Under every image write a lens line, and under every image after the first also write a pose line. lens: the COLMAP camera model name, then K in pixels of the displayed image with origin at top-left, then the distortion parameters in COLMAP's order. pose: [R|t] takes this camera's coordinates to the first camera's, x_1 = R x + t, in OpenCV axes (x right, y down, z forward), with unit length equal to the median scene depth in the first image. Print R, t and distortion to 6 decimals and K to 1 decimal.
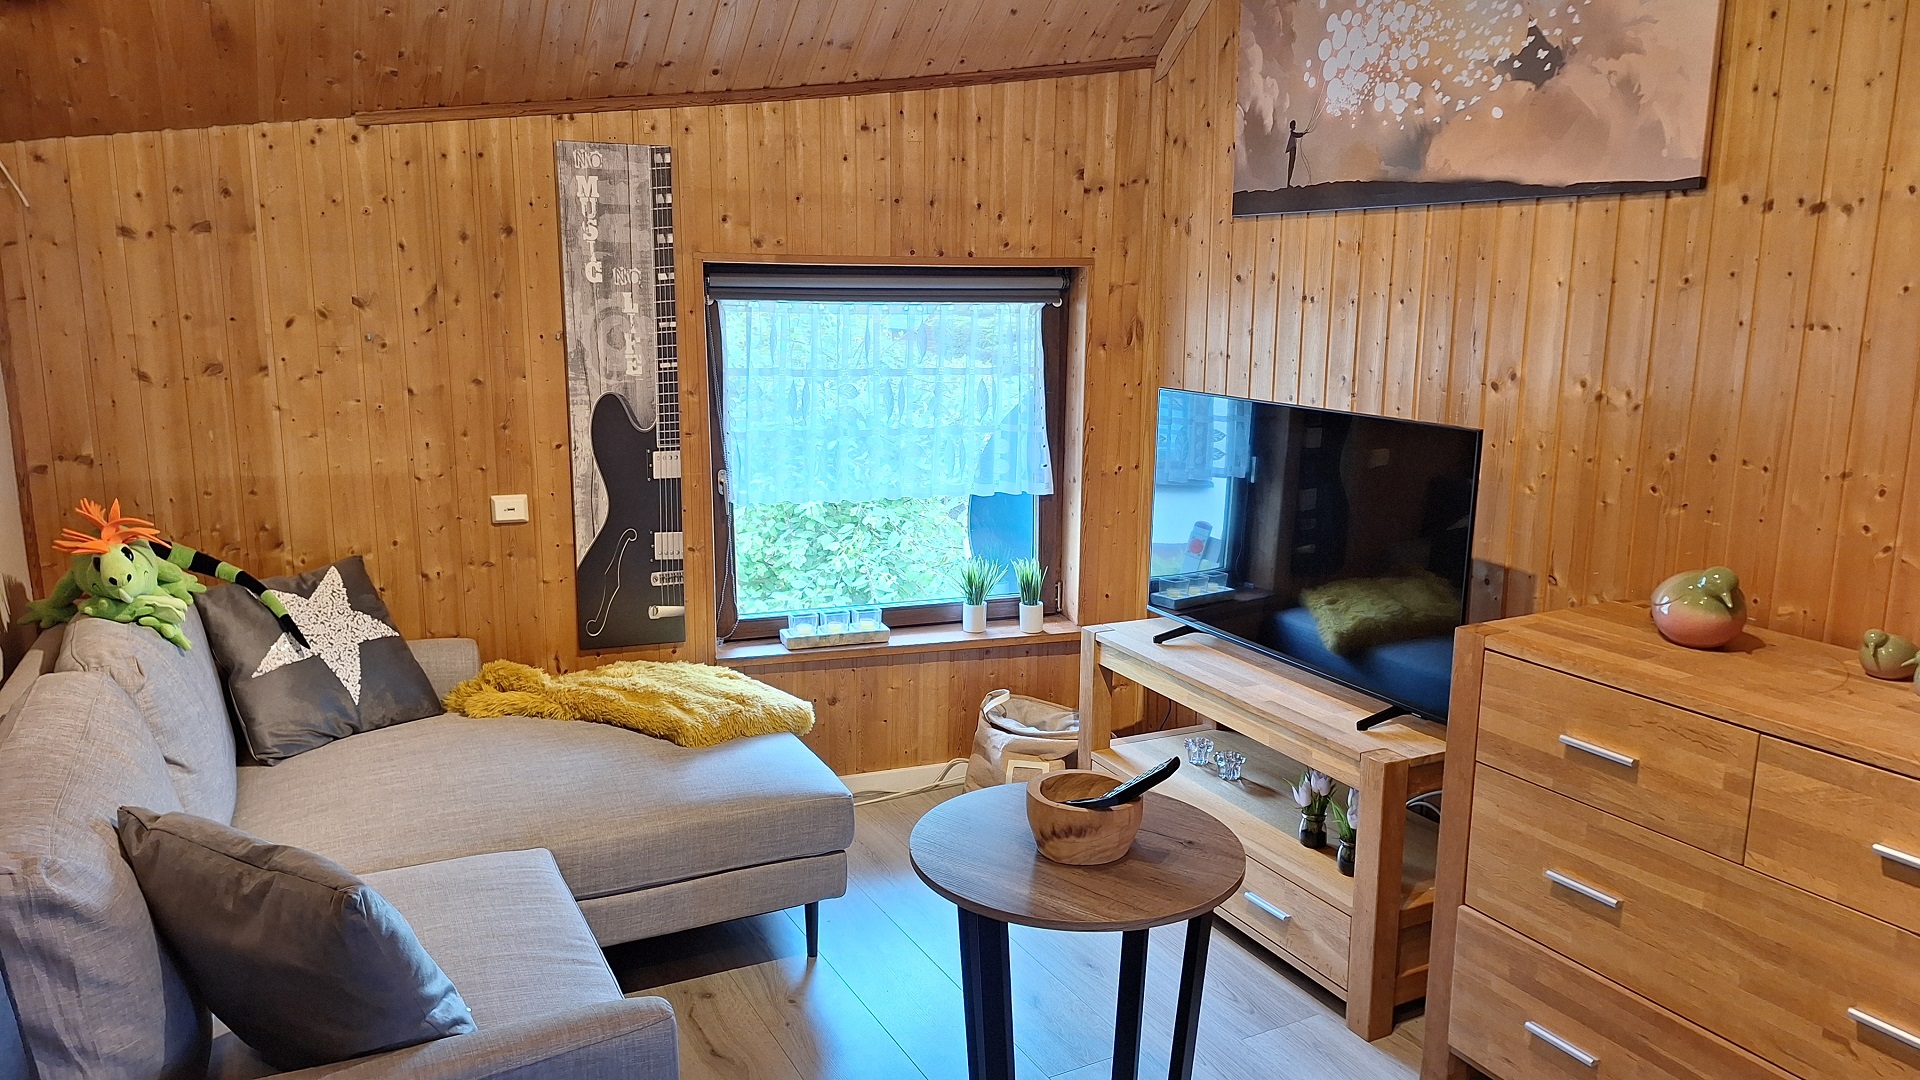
lens RADIAL K [[1323.0, 0, 954.2], [0, 1323.0, 546.4], [0, 0, 1]] dist [0.027009, -0.026529]
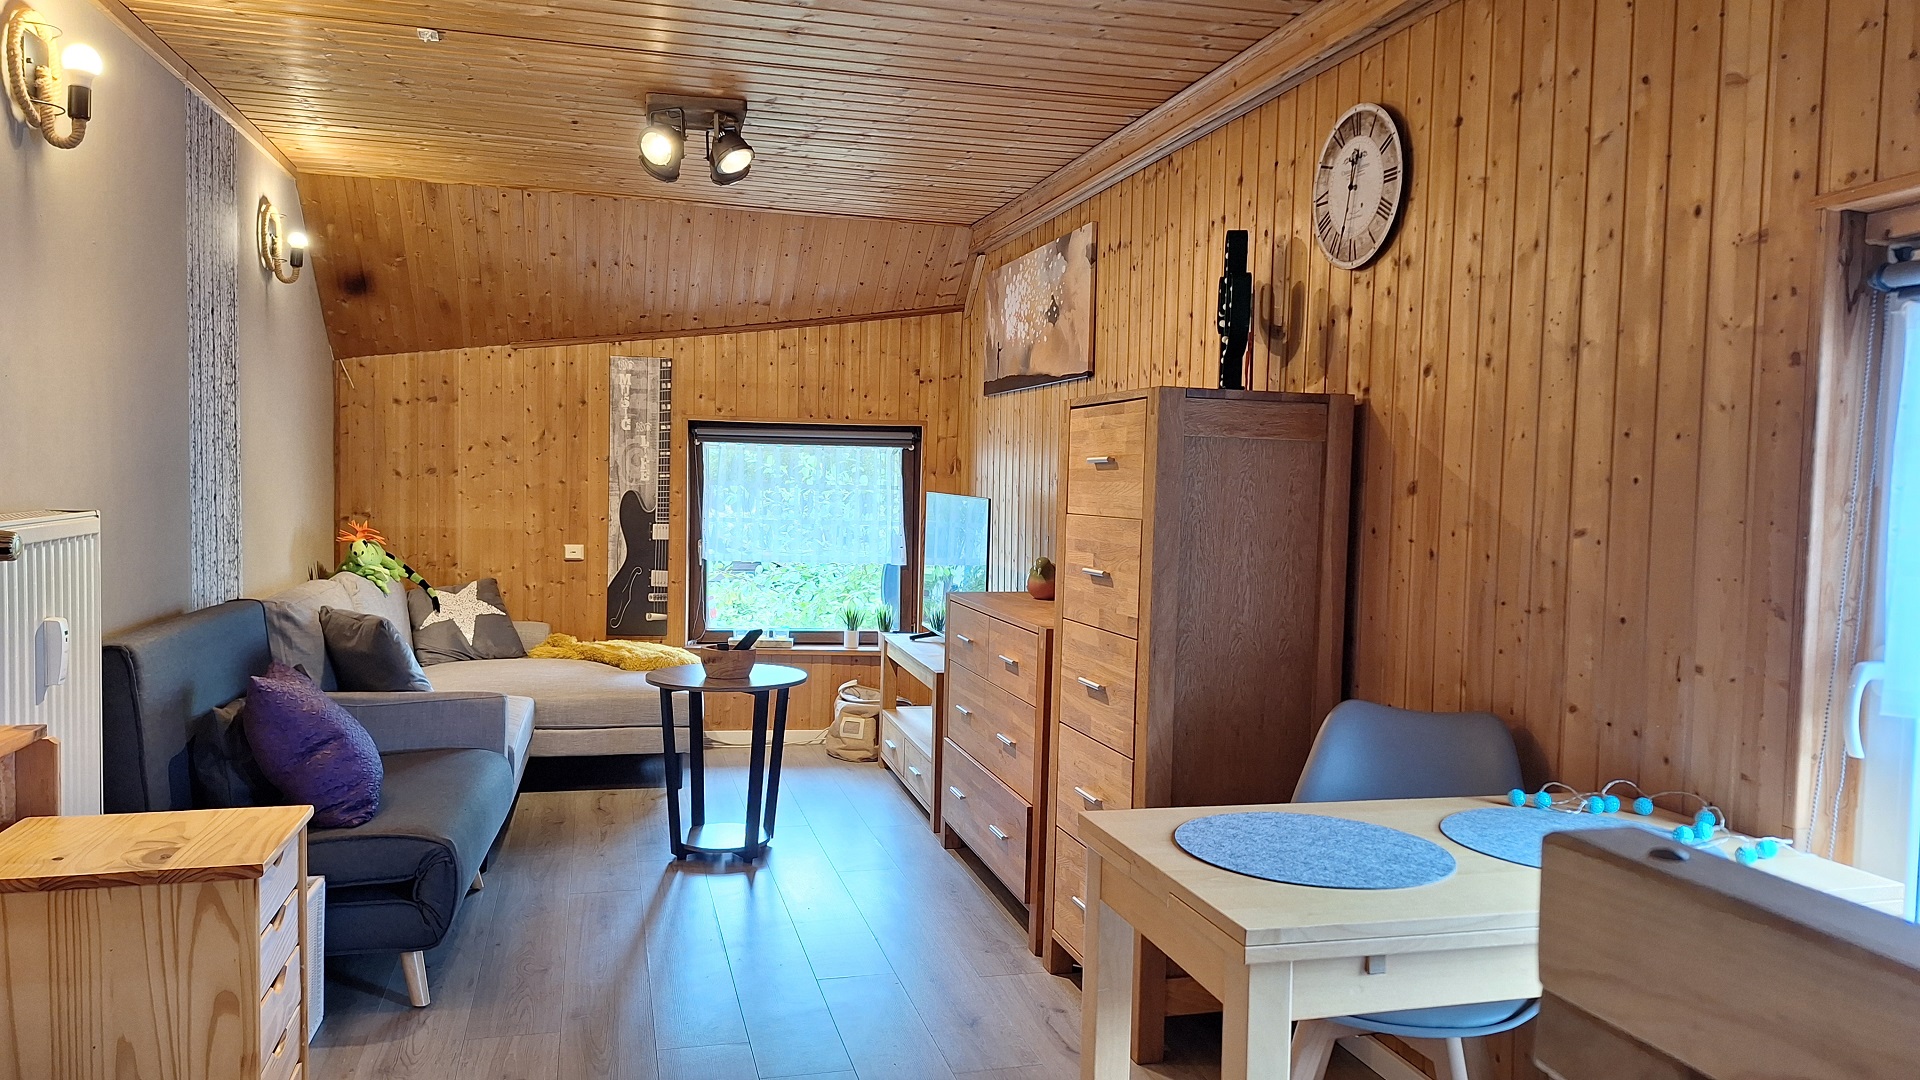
lens RADIAL K [[1323.0, 0, 966.6], [0, 1323.0, 543.1], [0, 0, 1]] dist [0.027009, -0.026529]
pose [[0.973774, 0.024974, -0.226143, 0.602441], [-0.058998, 0.987675, -0.144974, 0.192362], [0.219735, 0.154514, 0.963245, -0.633022]]
